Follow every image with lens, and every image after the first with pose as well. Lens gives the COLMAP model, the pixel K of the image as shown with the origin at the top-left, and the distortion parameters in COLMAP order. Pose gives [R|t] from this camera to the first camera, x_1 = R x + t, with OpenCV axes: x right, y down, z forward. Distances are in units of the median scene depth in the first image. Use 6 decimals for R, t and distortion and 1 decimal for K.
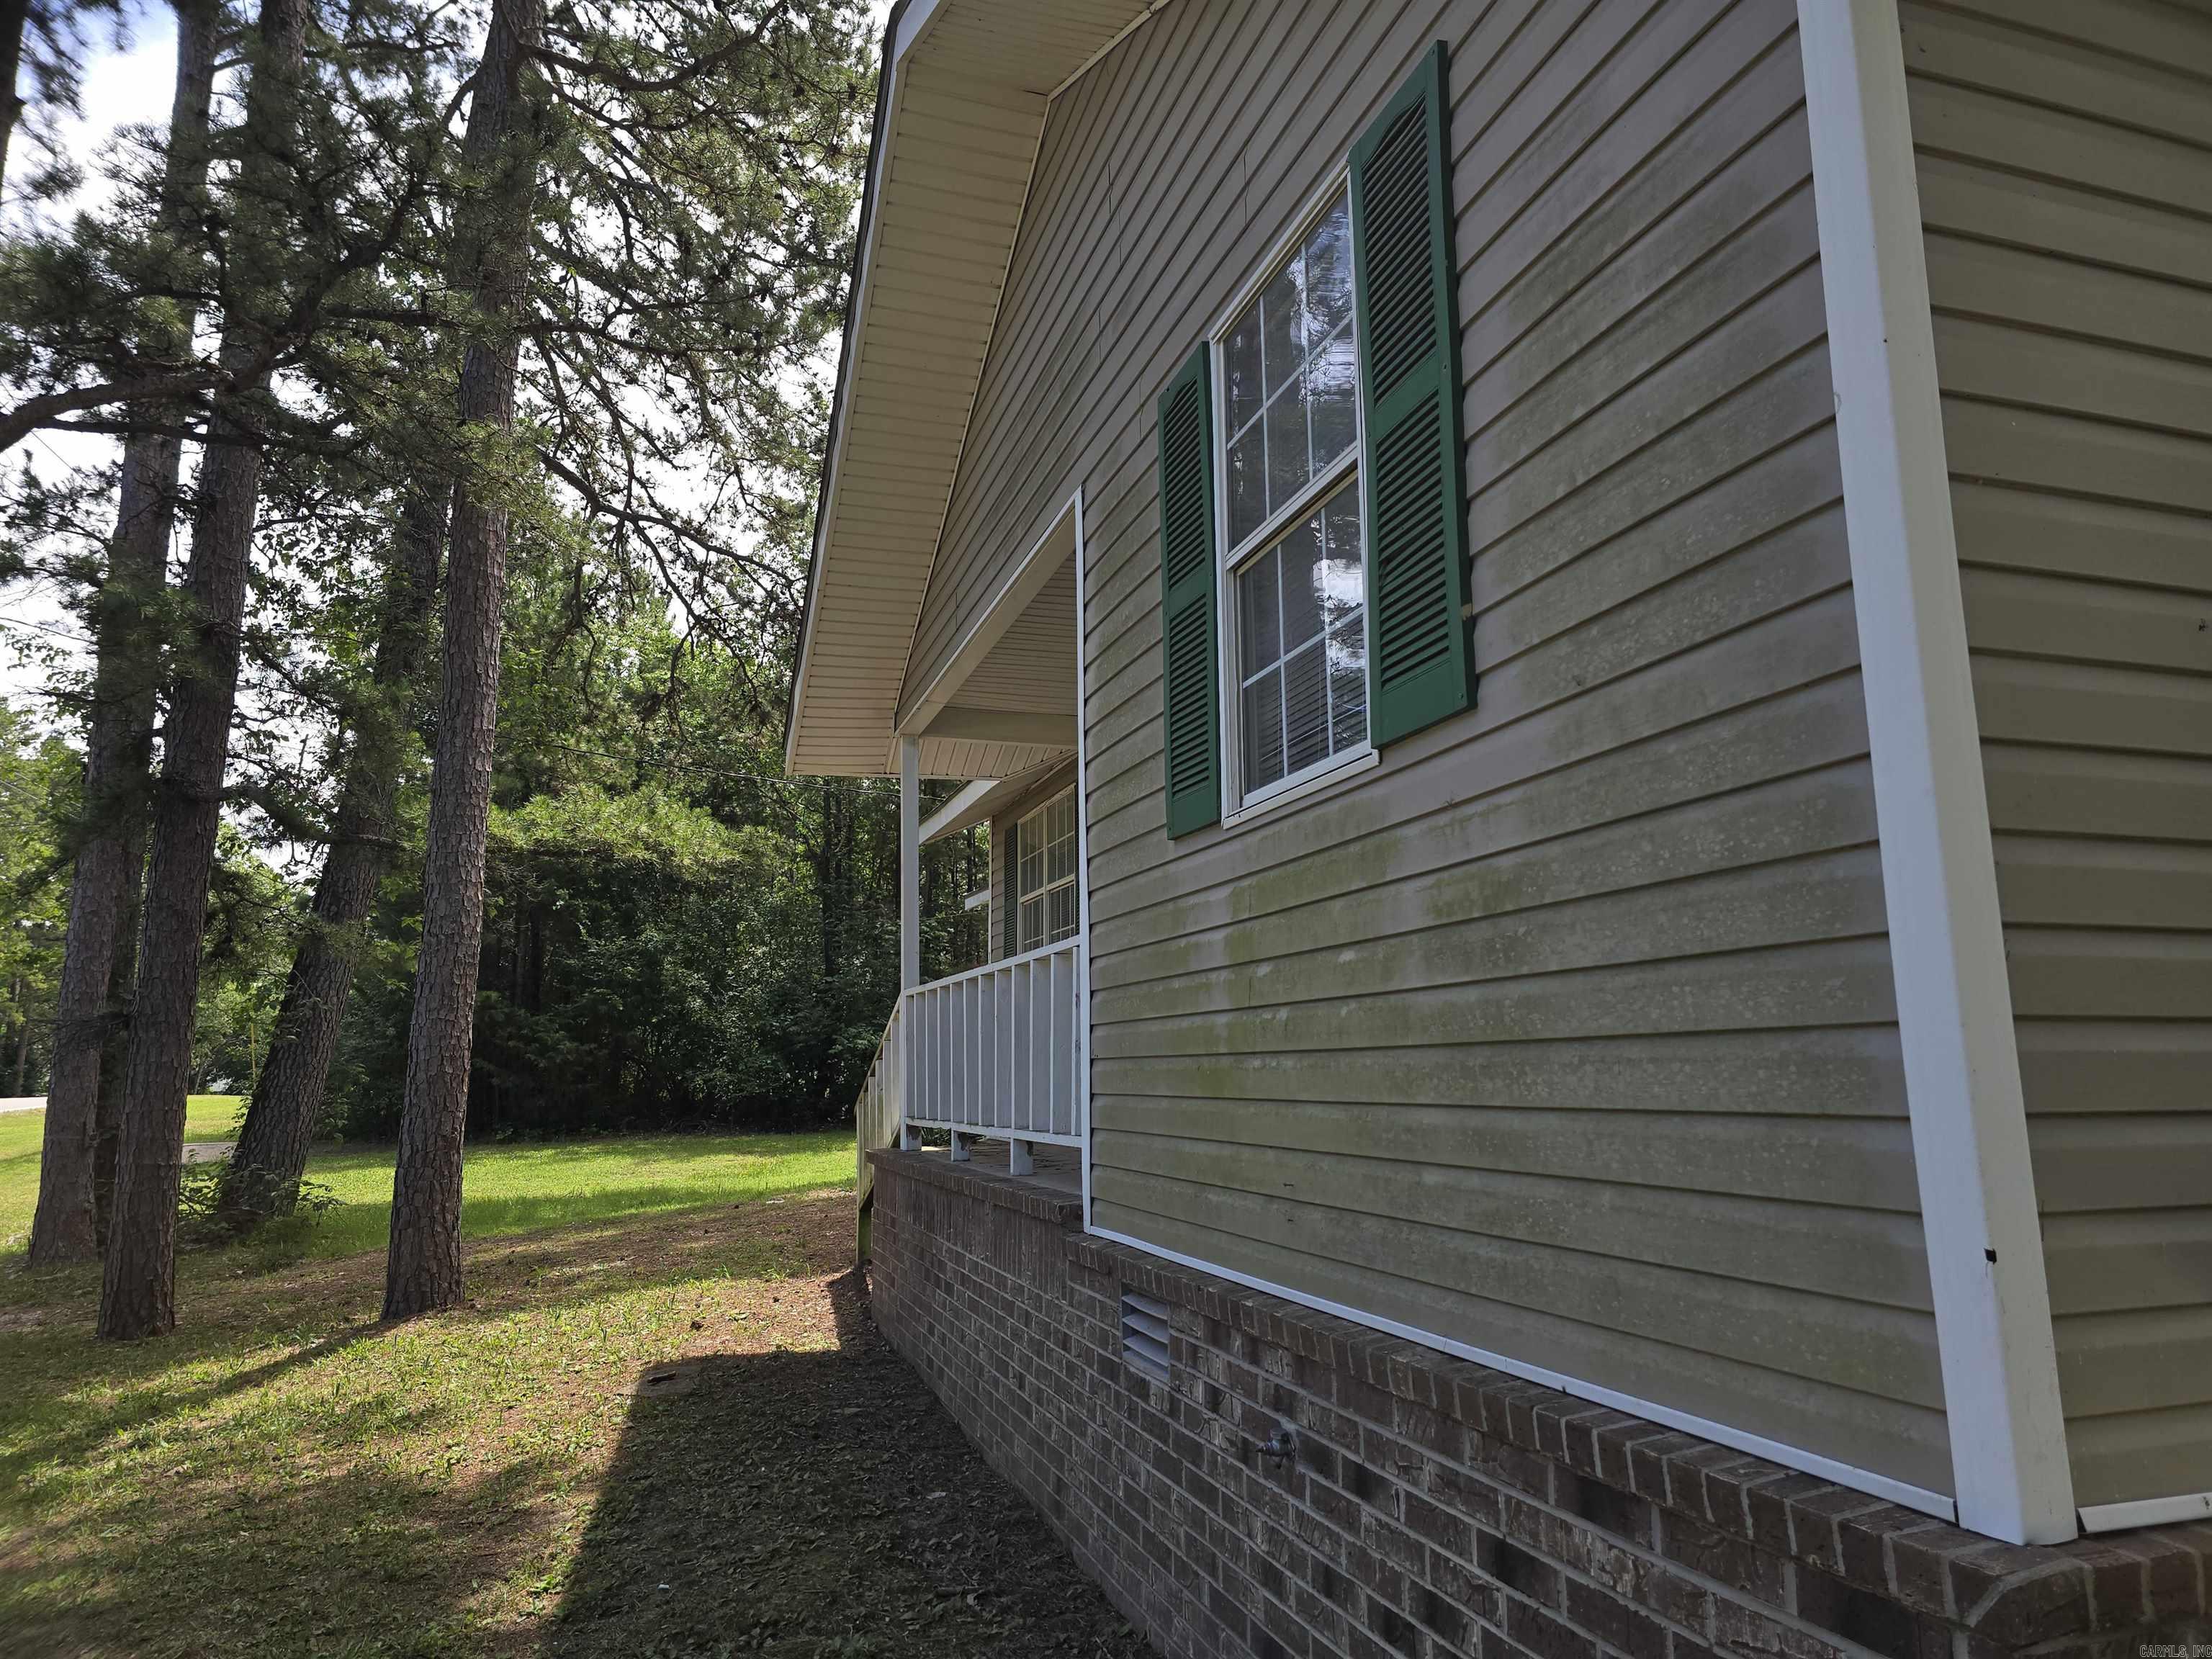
lens RADIAL K [[1485.6, 0, 1111.5], [0, 1485.6, 824.7], [0, 0, 1]] dist [0.068822, -0.061649]
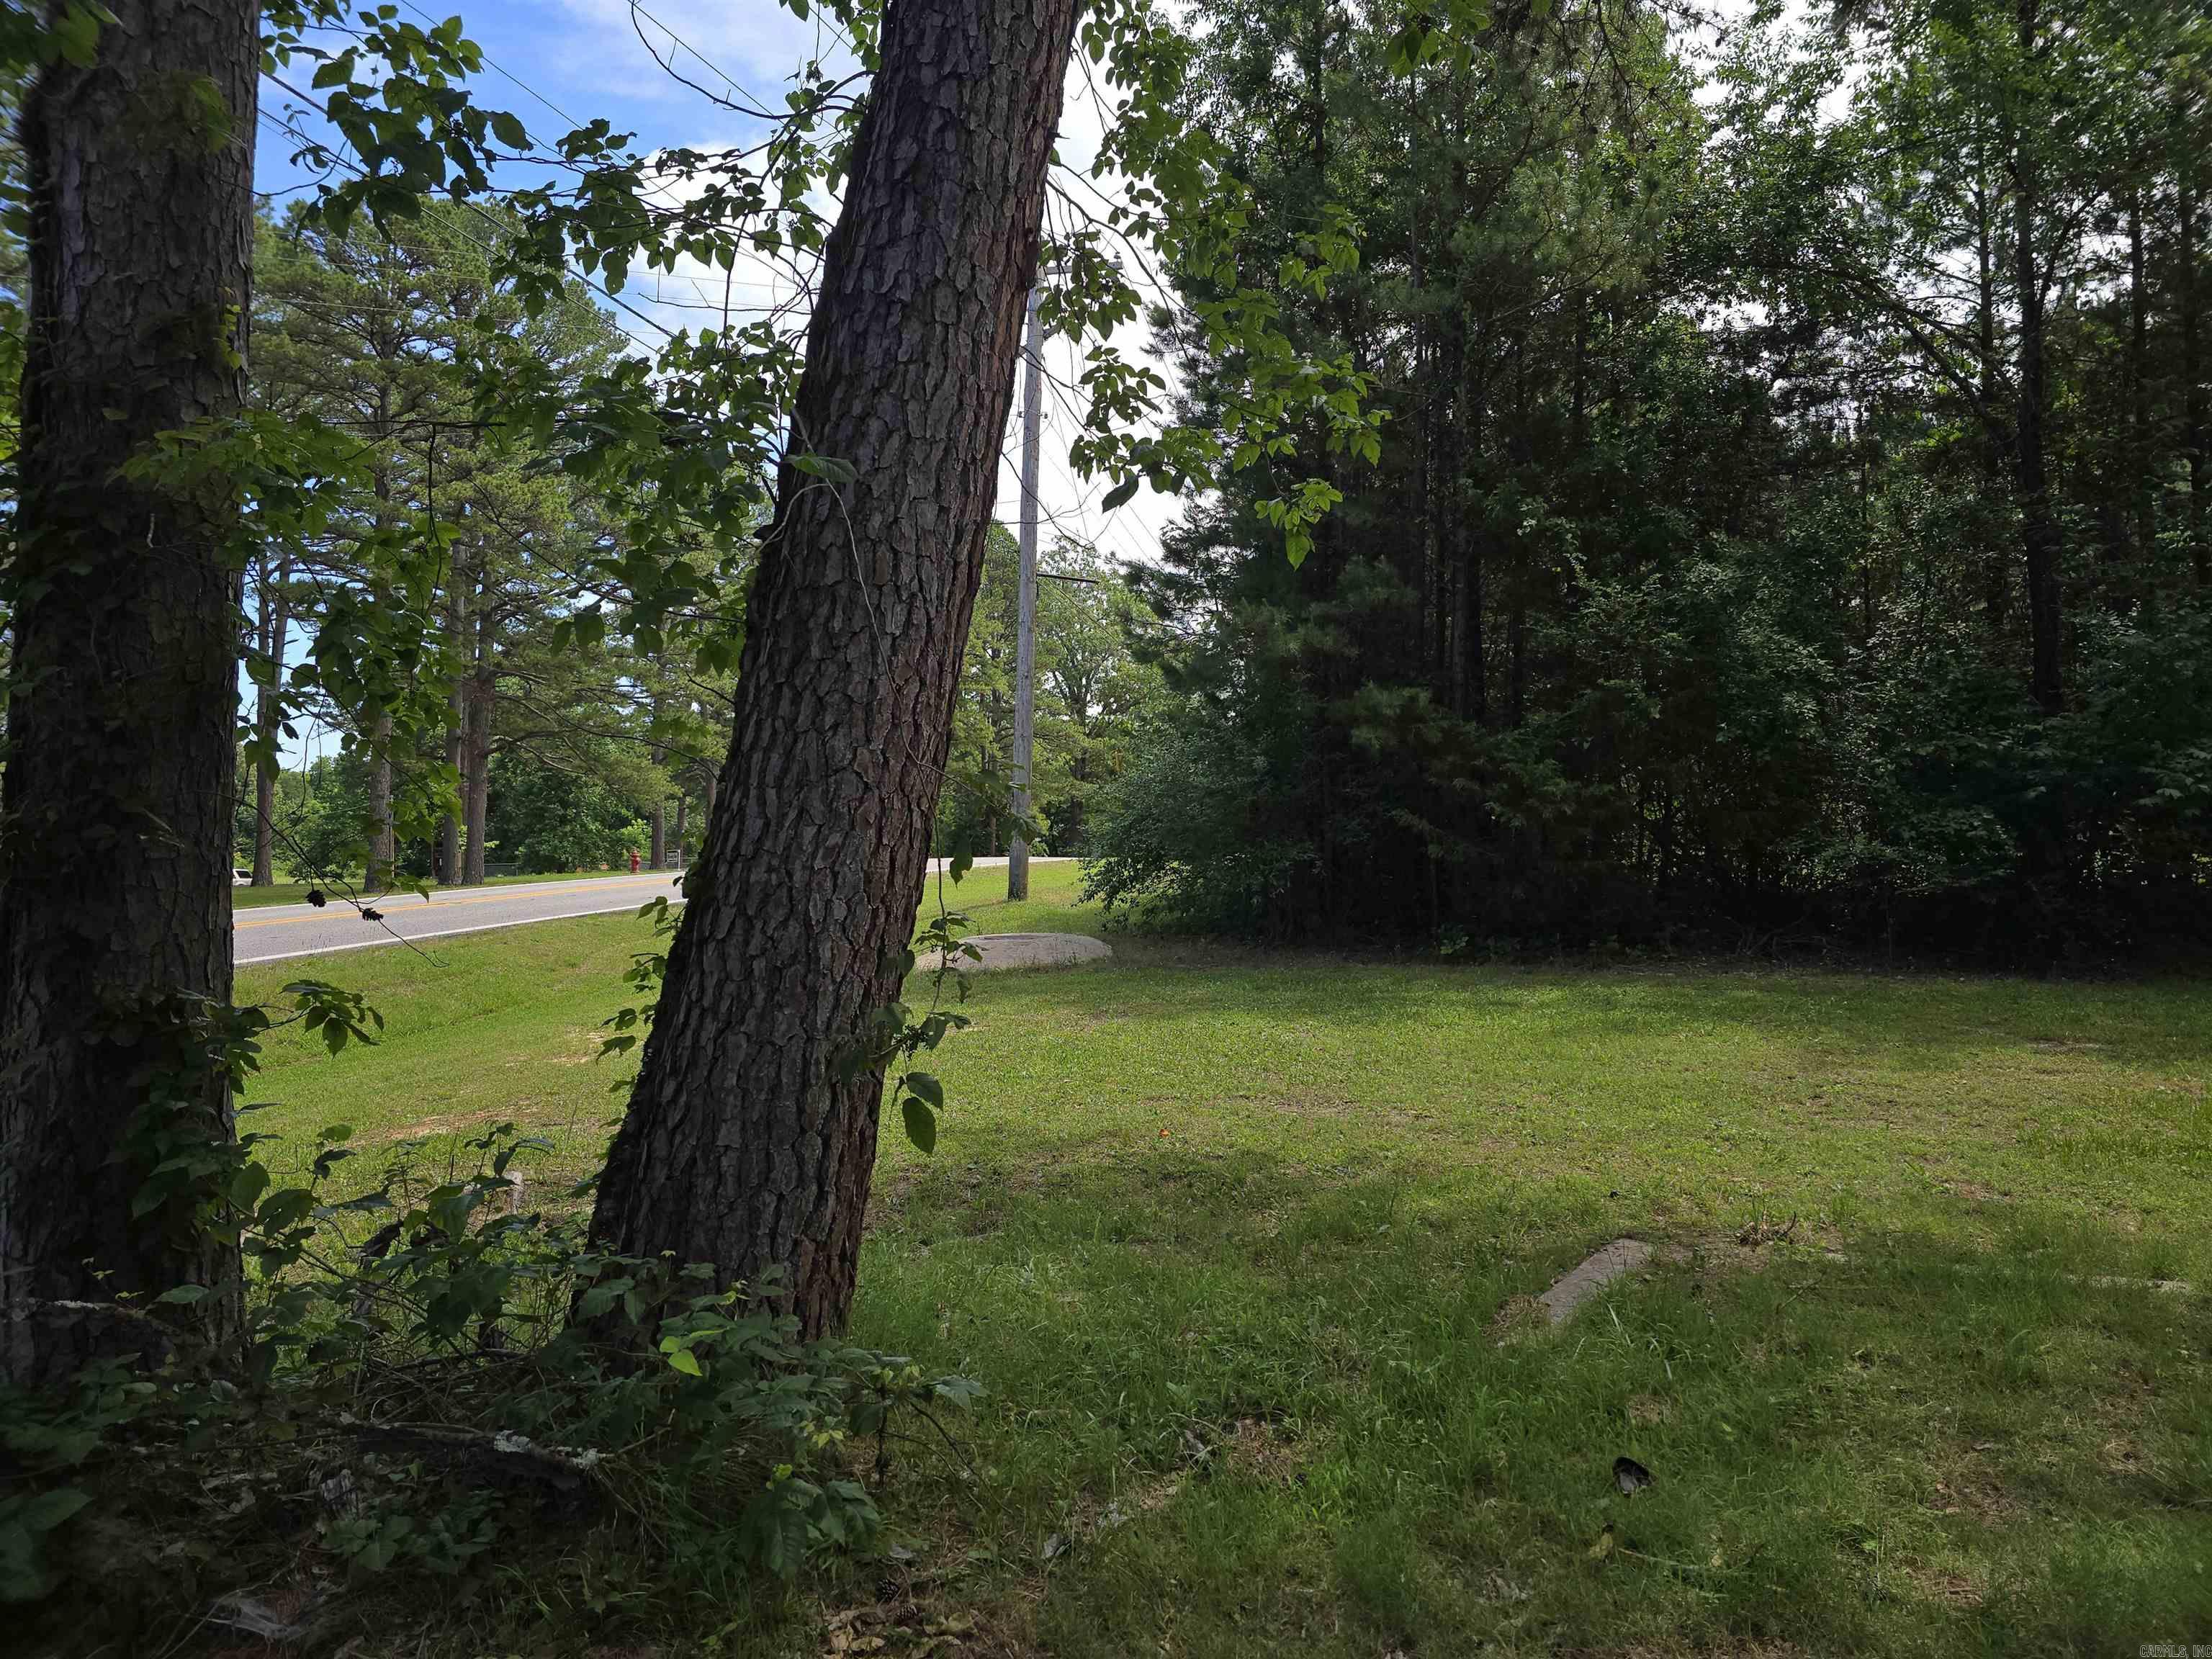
lens RADIAL K [[1485.6, 0, 1108.6], [0, 1485.6, 831.5], [0, 0, 1]] dist [0.068822, -0.061649]
pose [[0.840609, 0.008720, -0.541572, -0.204126], [0.074345, 0.988549, 0.131313, 0.079196], [0.536516, -0.150646, 0.830335, 0.459903]]
